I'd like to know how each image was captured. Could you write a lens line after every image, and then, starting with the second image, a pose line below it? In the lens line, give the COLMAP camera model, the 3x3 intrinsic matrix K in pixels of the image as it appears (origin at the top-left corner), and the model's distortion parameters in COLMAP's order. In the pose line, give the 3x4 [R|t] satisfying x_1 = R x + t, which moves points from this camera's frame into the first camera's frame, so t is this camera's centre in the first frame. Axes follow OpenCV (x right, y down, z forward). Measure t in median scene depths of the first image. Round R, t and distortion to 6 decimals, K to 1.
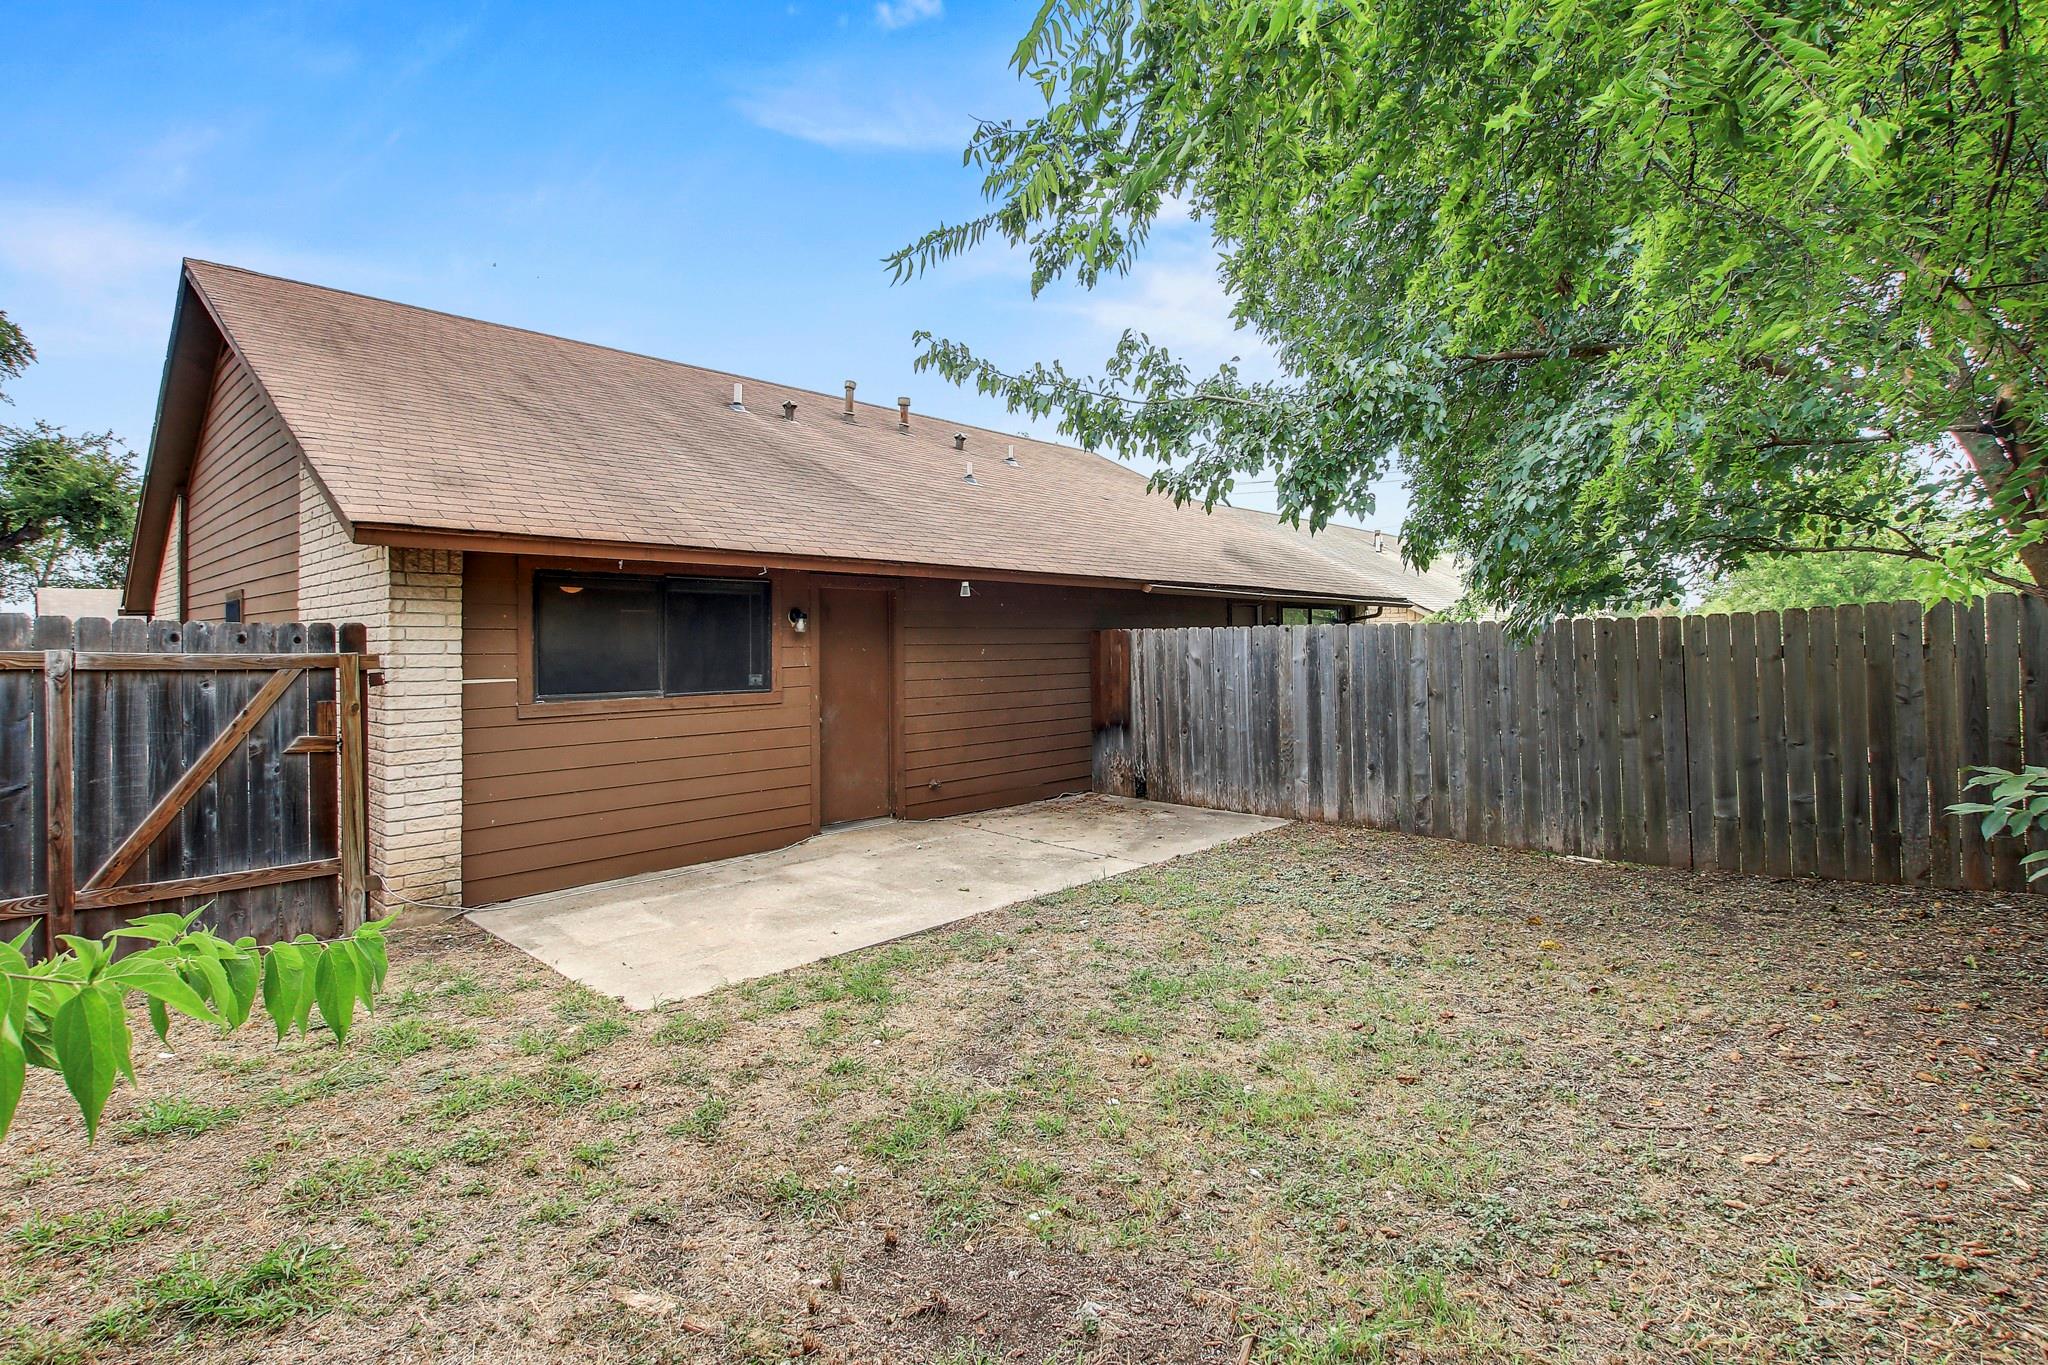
lens RADIAL K [[948.0, 0, 1048.4], [0, 948.0, 617.0], [0, 0, 1]] dist [-0.012326, 0.002435]
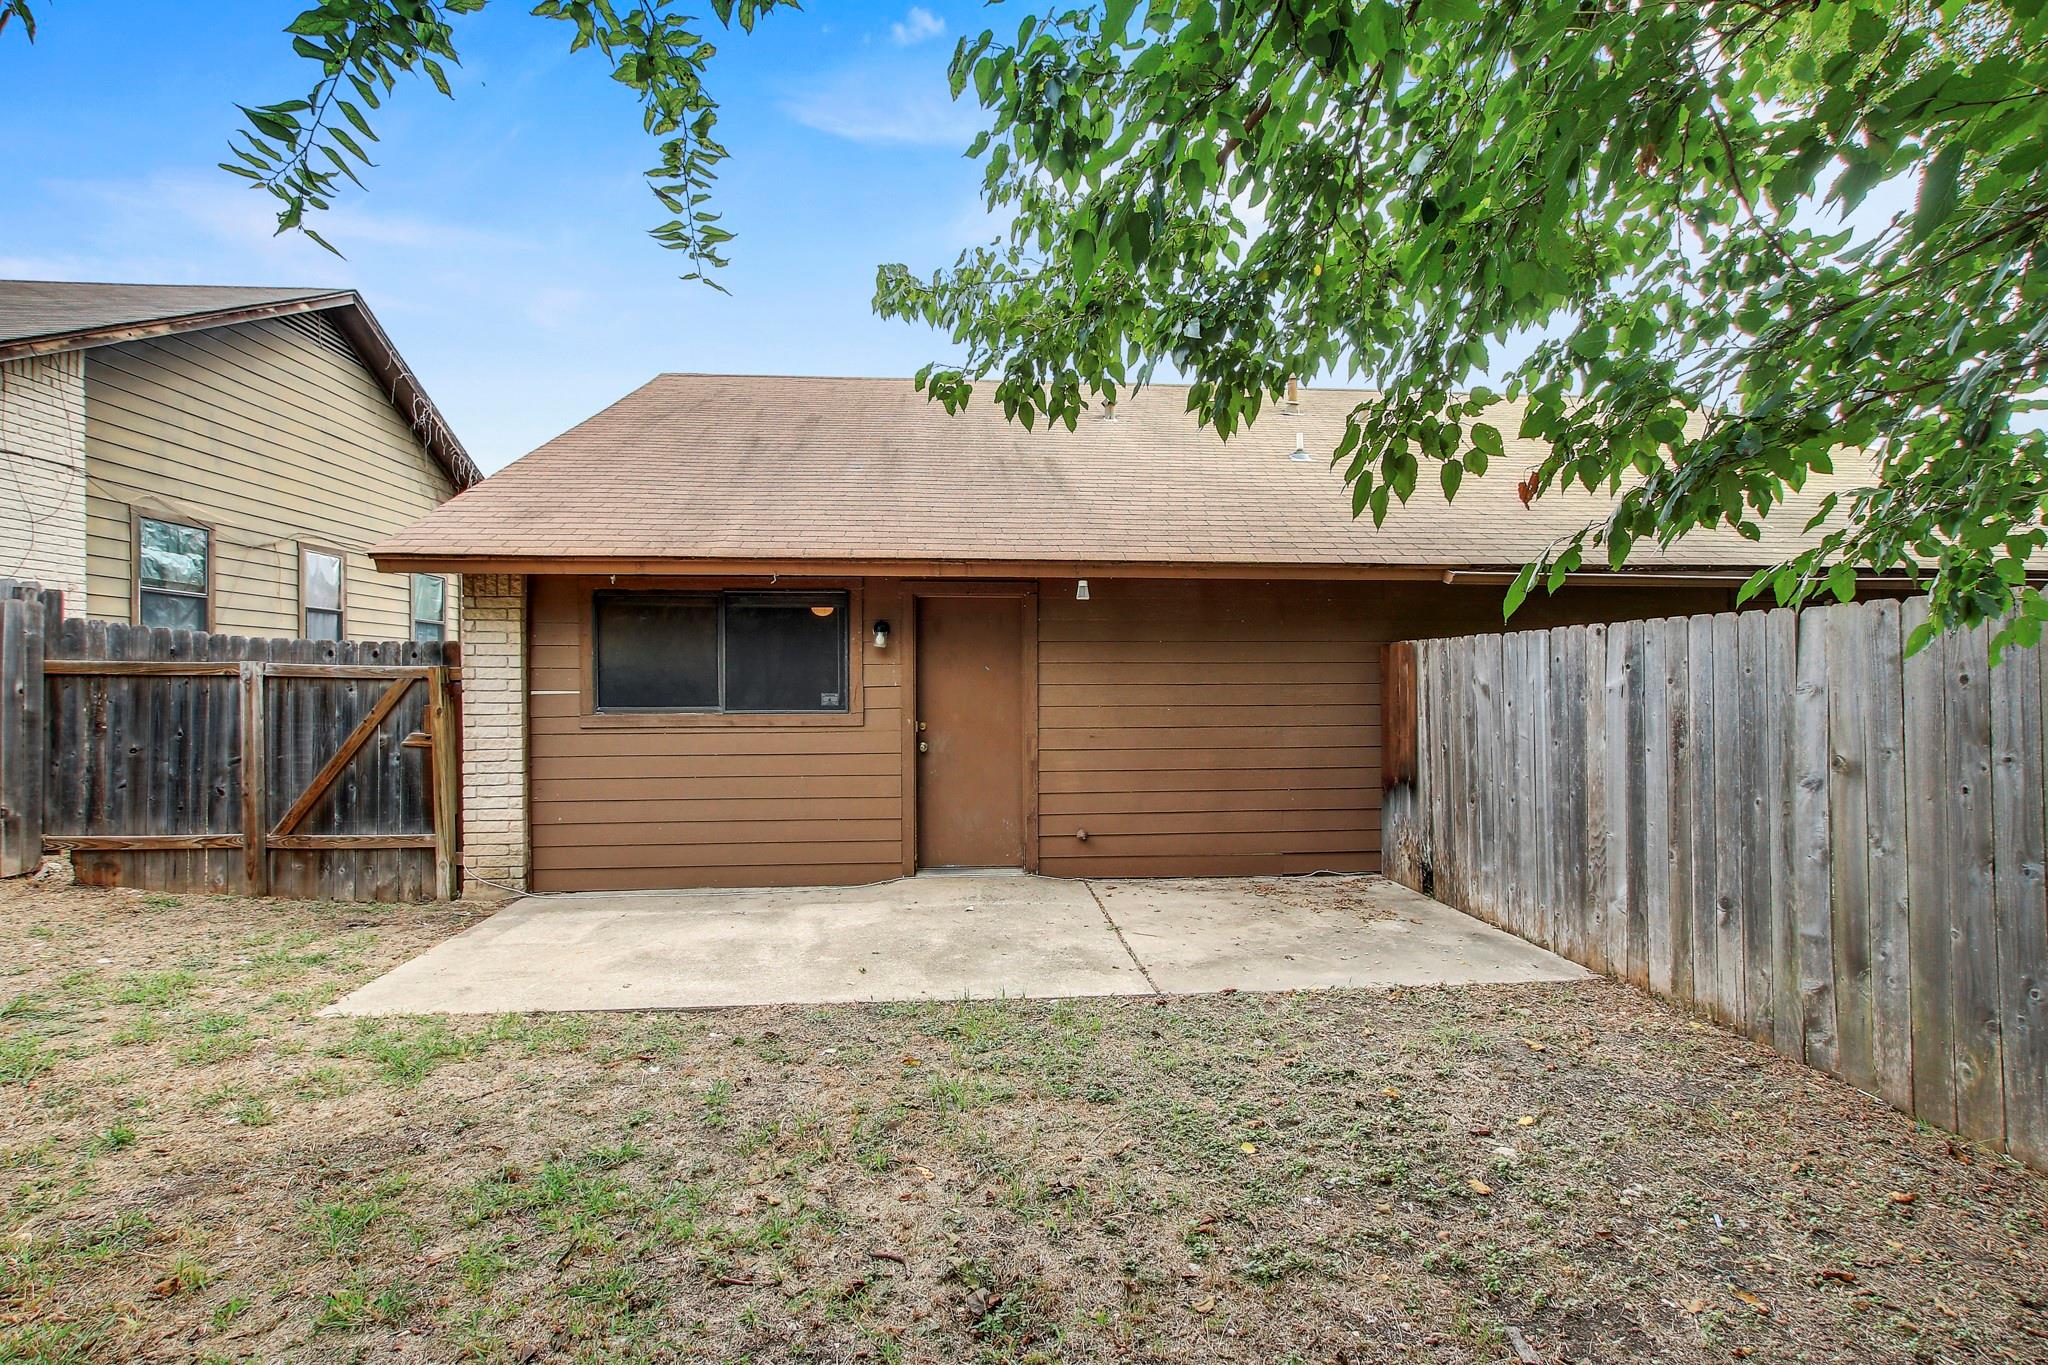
lens RADIAL K [[948.0, 0, 1030.7], [0, 948.0, 682.5], [0, 0, 1]] dist [-0.012326, 0.002435]
pose [[0.742414, 0.007949, -0.669895, 0.427802], [0.015239, 0.999471, 0.028748, 0.024946], [0.669768, -0.031551, 0.741899, 0.419395]]
